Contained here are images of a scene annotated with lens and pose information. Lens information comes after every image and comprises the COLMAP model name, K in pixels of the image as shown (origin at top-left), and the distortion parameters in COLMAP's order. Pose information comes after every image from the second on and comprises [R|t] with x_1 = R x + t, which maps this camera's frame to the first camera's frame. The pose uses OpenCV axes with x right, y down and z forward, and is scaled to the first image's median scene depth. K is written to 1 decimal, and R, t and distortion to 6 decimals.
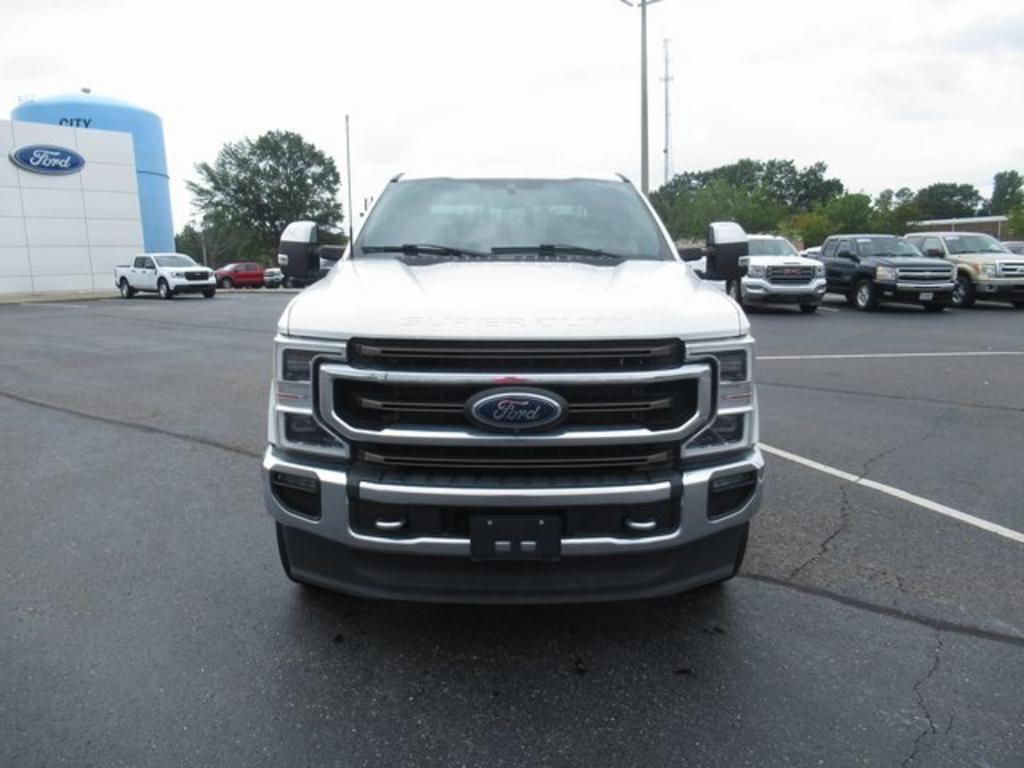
lens RADIAL K [[761.0, 0, 508.9], [0, 761.0, 383.8], [0, 0, 1]] dist [-0.004516, -0.001372]
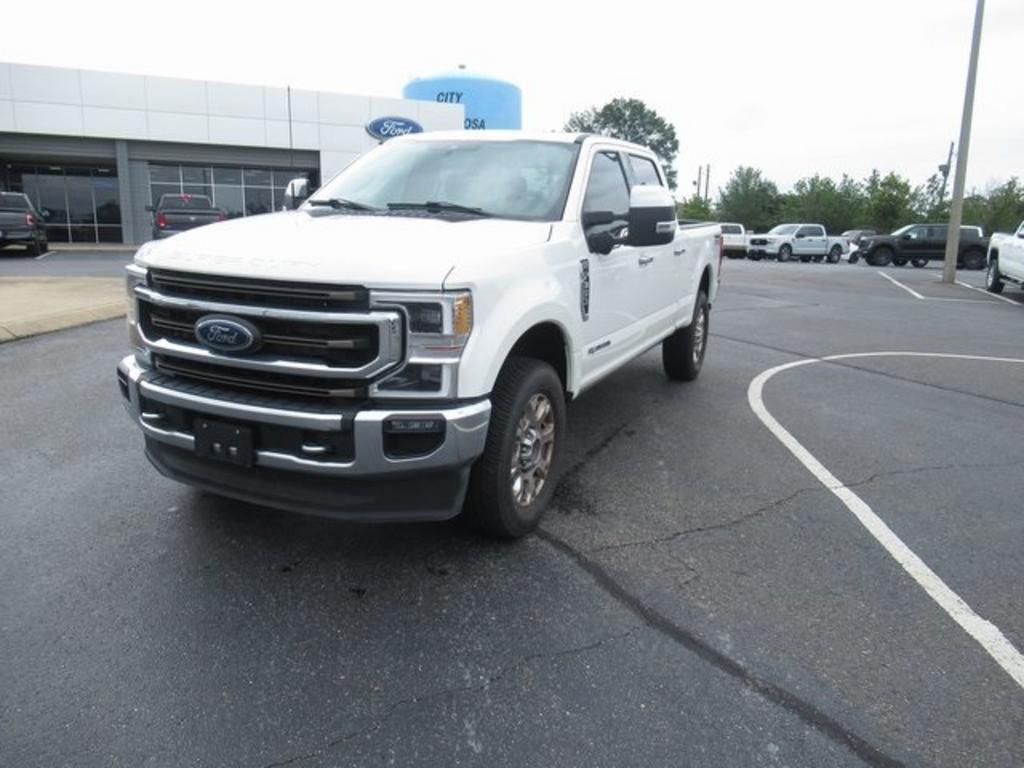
lens RADIAL K [[761.0, 0, 508.9], [0, 761.0, 383.8], [0, 0, 1]] dist [-0.004516, -0.001372]
pose [[0.903853, 0.124178, -0.409425, 0.620277], [-0.107835, 0.992179, 0.062868, -0.008312], [0.414030, -0.012674, 0.910175, 0.068149]]
